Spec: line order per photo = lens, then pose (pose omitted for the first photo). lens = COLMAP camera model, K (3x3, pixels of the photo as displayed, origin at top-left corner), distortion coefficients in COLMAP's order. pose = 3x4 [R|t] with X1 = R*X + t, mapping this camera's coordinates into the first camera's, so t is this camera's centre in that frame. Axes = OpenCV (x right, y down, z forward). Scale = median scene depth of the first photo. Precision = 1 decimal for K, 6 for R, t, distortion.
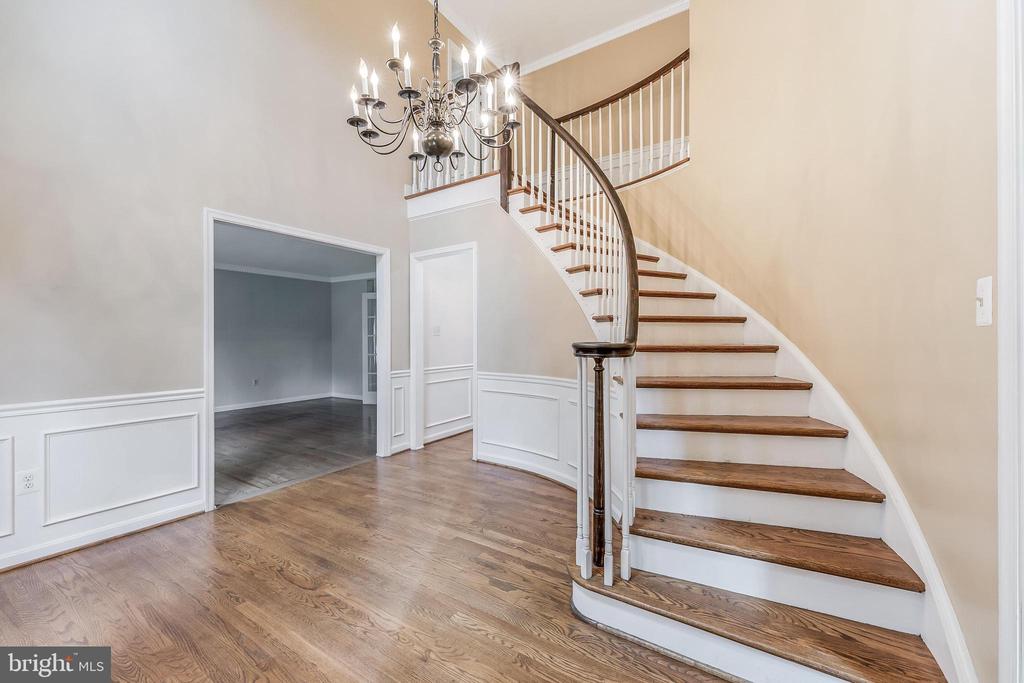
lens RADIAL K [[412.0, 0, 515.0], [0, 412.0, 341.4], [0, 0, 1]] dist [0.006644, 0.000685]
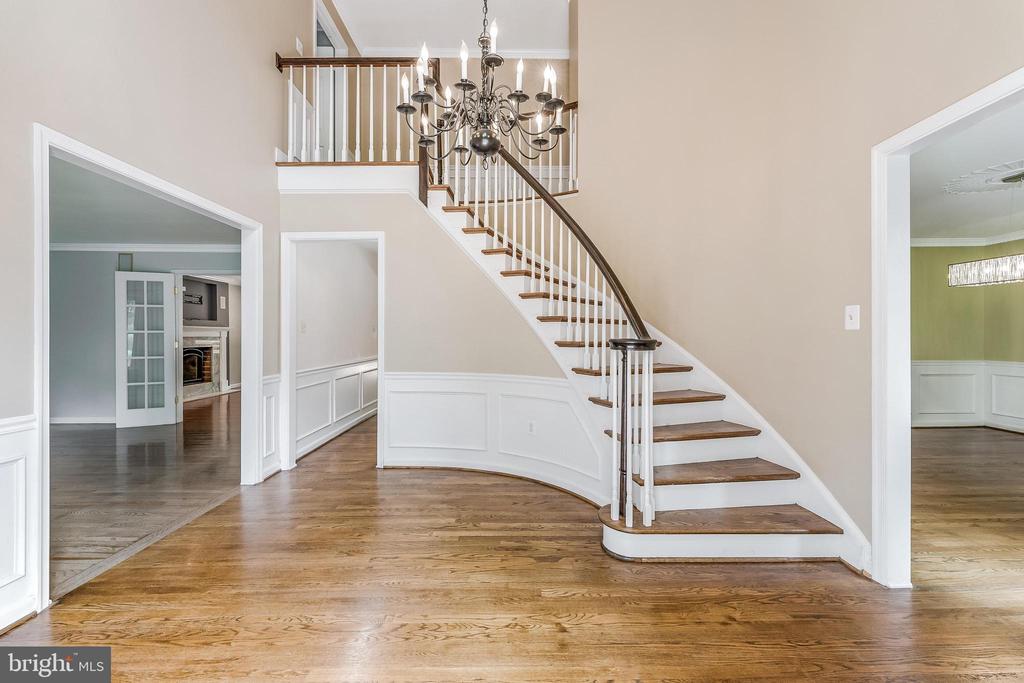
lens RADIAL K [[412.0, 0, 514.8], [0, 412.0, 338.3], [0, 0, 1]] dist [0.006644, 0.000685]
pose [[0.838574, 0.001036, 0.544787, -0.443596], [0.001773, 0.999988, -0.004630, 0.004147], [-0.544785, 0.004849, 0.838562, 0.076650]]
